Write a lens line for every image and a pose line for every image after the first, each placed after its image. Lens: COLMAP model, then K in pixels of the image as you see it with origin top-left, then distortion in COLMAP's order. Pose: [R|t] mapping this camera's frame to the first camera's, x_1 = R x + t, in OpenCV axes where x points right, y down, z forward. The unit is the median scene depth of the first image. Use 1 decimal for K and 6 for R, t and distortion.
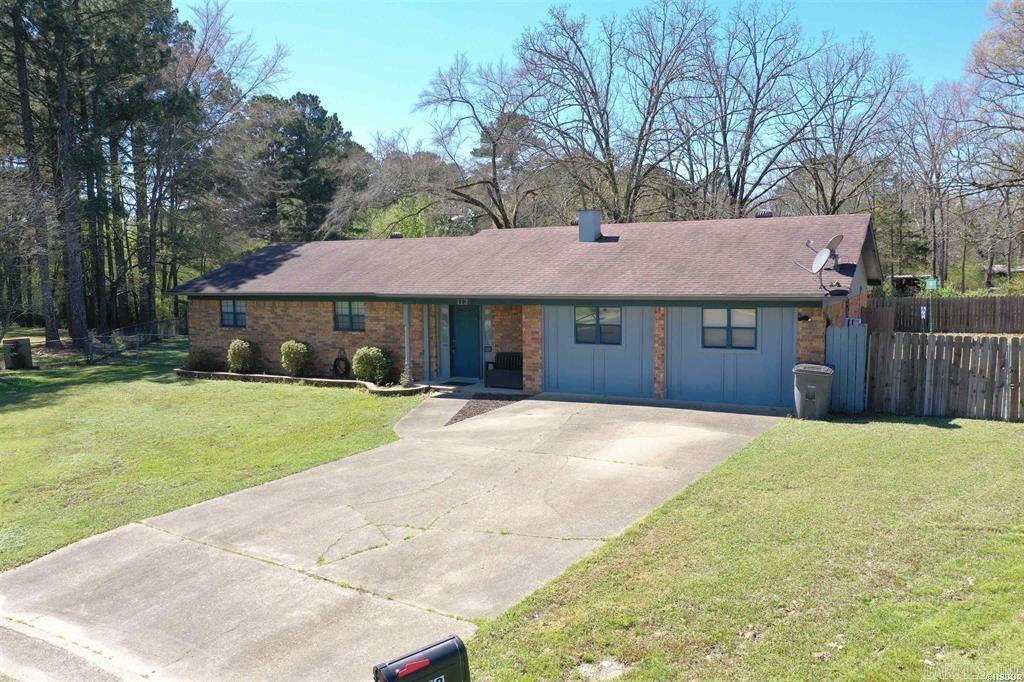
lens RADIAL K [[821.5, 0, 512.5], [0, 821.5, 311.7], [0, 0, 1]] dist [-0.006940, 0.001202]
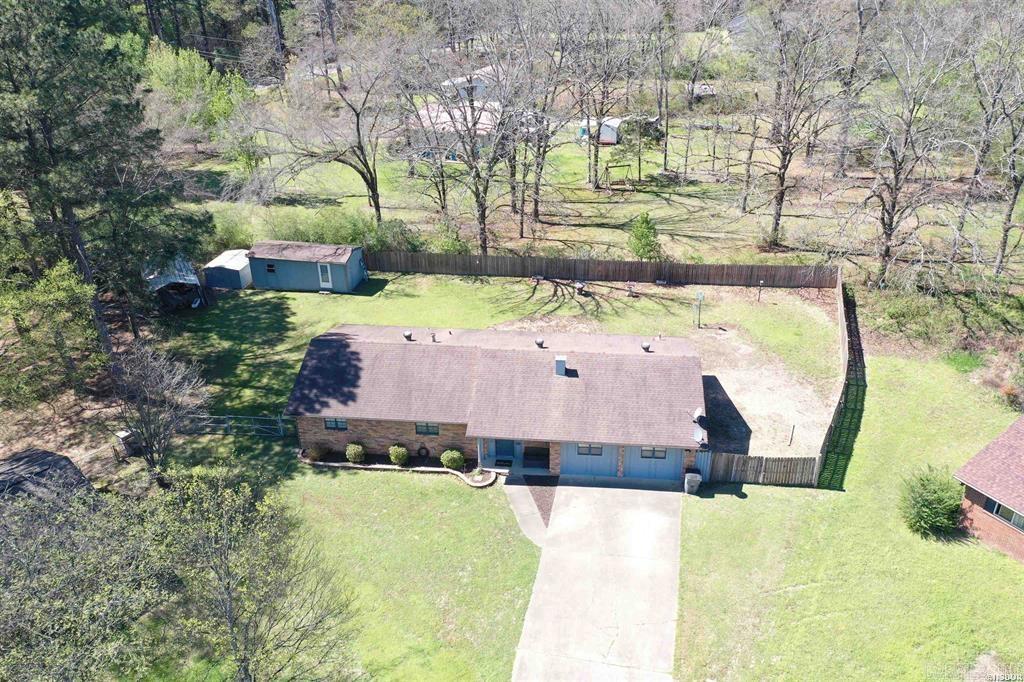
lens RADIAL K [[815.8, 0, 523.0], [0, 815.8, 339.9], [0, 0, 1]] dist [0.000588, -0.000529]
pose [[0.926722, -0.180660, 0.329466, -0.657811], [0.027691, 0.907281, 0.419612, -1.059849], [-0.374725, -0.379740, 0.845800, -0.554546]]
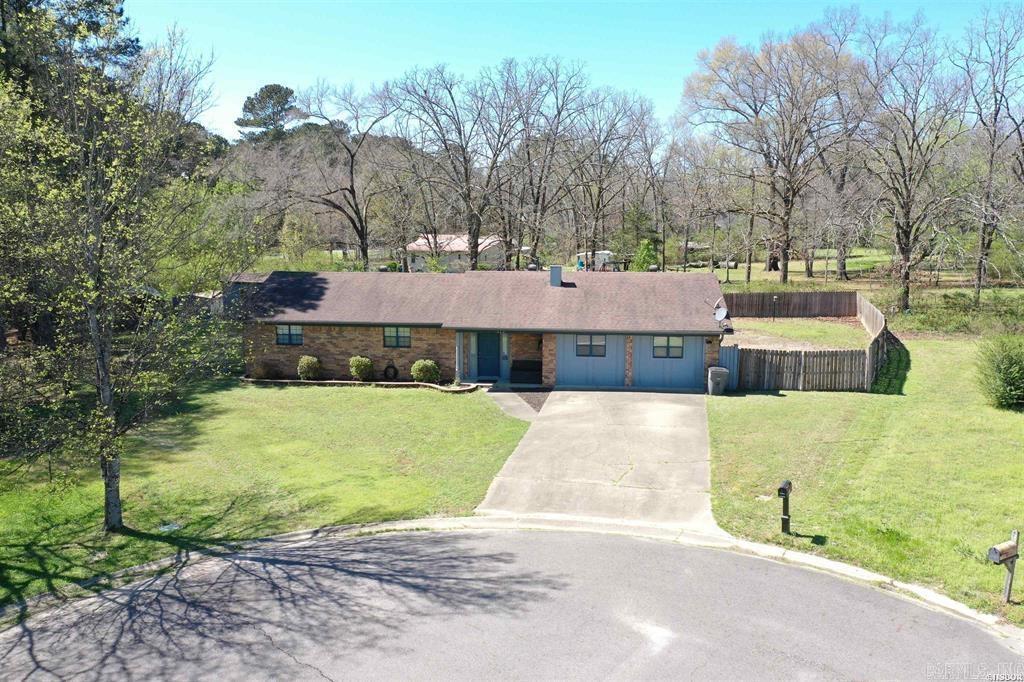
lens RADIAL K [[821.5, 0, 512.5], [0, 821.5, 311.7], [0, 0, 1]] dist [-0.006940, 0.001202]
pose [[0.931182, -0.033216, 0.363039, -0.648211], [0.007969, 0.997457, 0.070822, -0.171631], [-0.364468, -0.063056, 0.929079, -0.516866]]
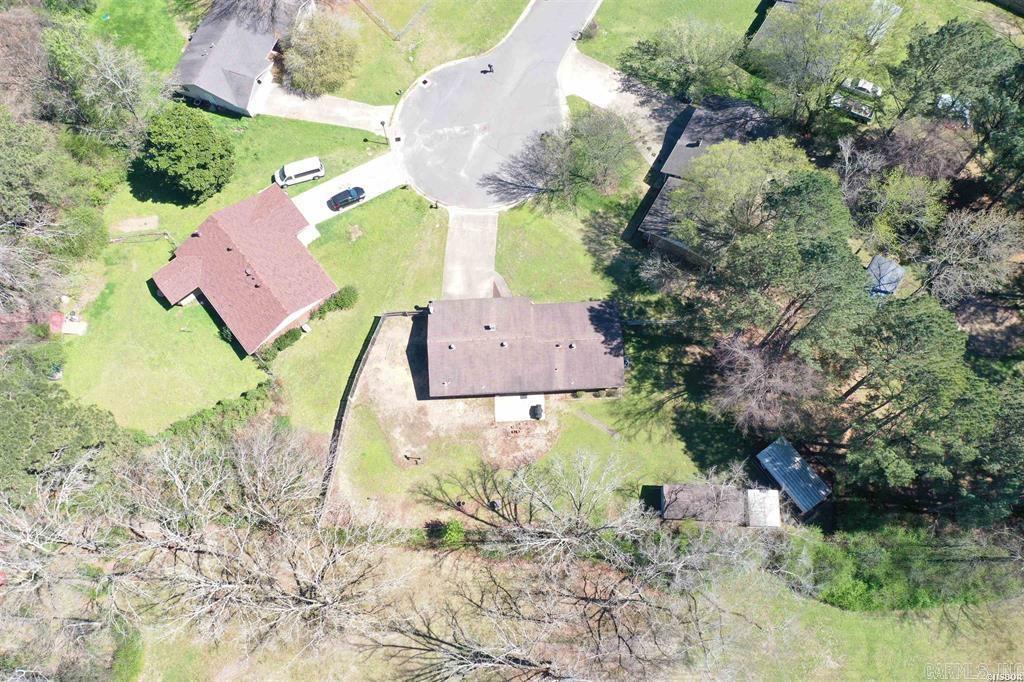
lens RADIAL K [[821.5, 0, 512.5], [0, 821.5, 311.7], [0, 0, 1]] dist [-0.006940, 0.001202]
pose [[-0.861883, 0.484607, -0.149378, 0.642579], [0.025919, 0.336281, 0.941405, -4.343325], [0.506445, 0.807509, -0.302396, 2.497070]]
